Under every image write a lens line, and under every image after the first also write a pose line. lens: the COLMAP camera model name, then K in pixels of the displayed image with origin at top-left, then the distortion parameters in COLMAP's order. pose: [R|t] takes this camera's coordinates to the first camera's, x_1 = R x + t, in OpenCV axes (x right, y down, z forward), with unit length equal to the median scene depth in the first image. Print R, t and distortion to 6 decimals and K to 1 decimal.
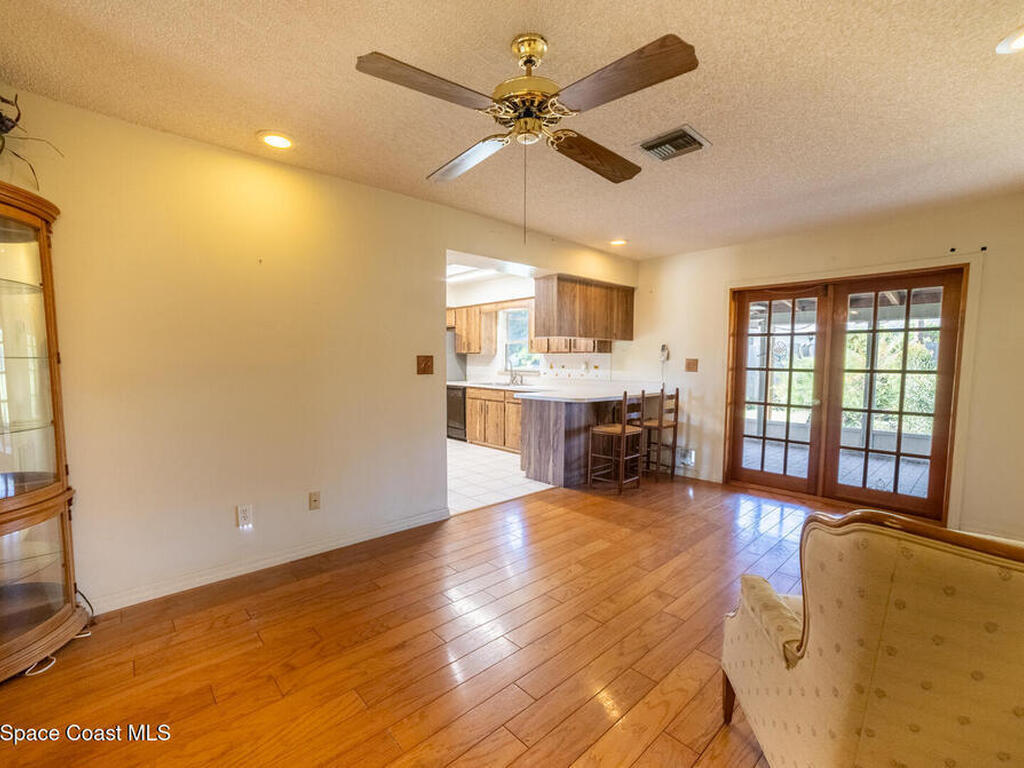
lens RADIAL K [[451.2, 0, 513.7], [0, 451.2, 393.1], [0, 0, 1]] dist [-0.025047, -0.000003]
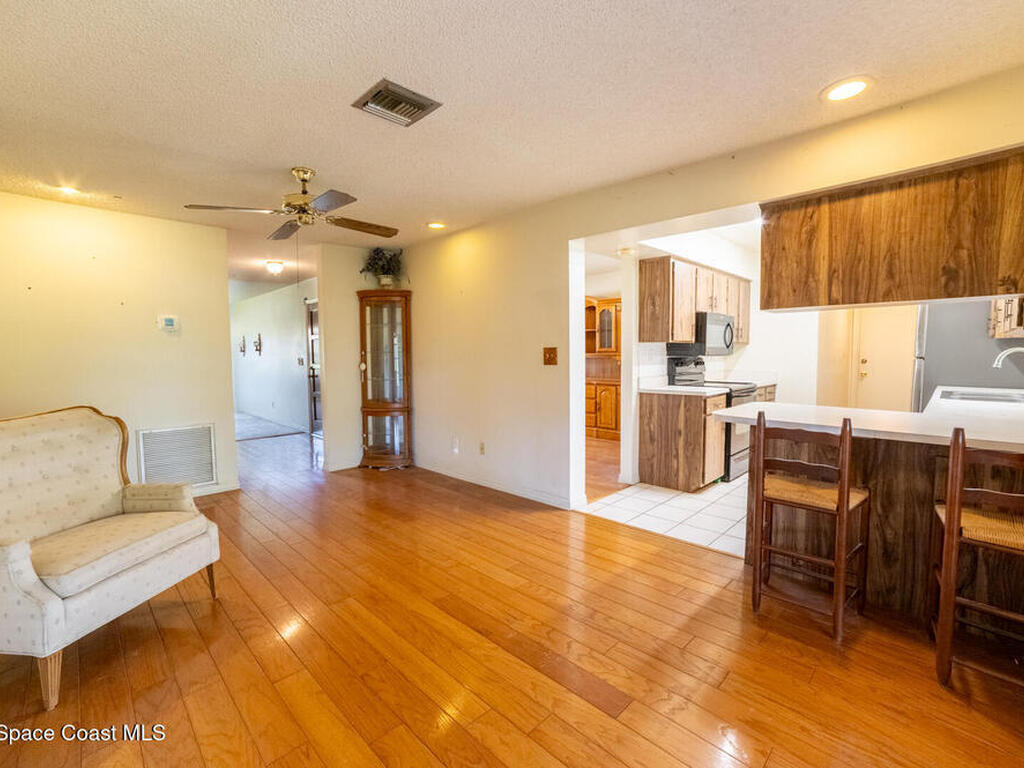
lens RADIAL K [[477.5, 0, 512.0], [0, 477.5, 384.0], [0, 0, 1]] dist [-0.001329, 0.000017]
pose [[0.051410, 0.062940, -0.996692, 0.936220], [-0.067006, 0.995981, 0.059439, -0.058095], [0.996427, 0.063729, 0.055421, 0.844482]]
